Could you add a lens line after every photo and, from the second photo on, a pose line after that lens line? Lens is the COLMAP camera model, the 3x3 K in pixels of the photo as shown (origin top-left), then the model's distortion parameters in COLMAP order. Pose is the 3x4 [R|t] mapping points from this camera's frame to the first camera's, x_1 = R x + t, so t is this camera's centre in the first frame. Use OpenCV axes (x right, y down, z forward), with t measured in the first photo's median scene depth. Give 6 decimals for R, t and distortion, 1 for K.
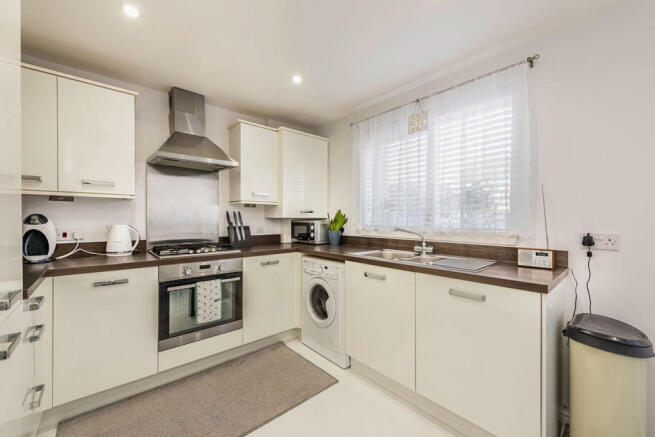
lens RADIAL K [[270.4, 0, 327.5], [0, 270.4, 218.5], [0, 0, 1]] dist [0.000621, 0.000159]
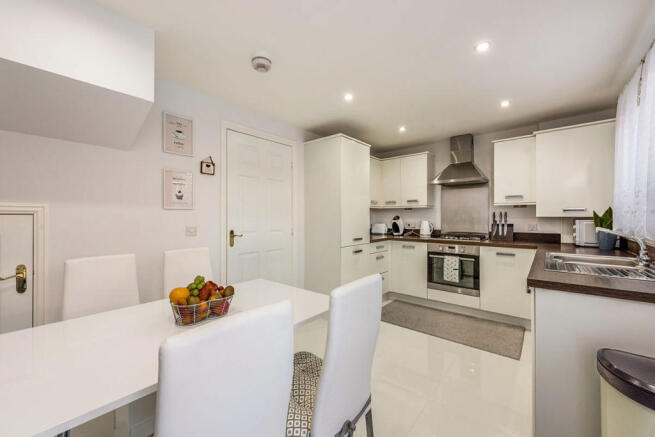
lens RADIAL K [[270.4, 0, 327.5], [0, 270.4, 218.5], [0, 0, 1]] dist [0.000621, 0.000159]
pose [[0.091210, 0.003499, -0.995826, 1.071230], [0.002454, 0.999990, 0.003739, -0.002866], [0.995829, -0.002785, 0.091201, 0.112565]]
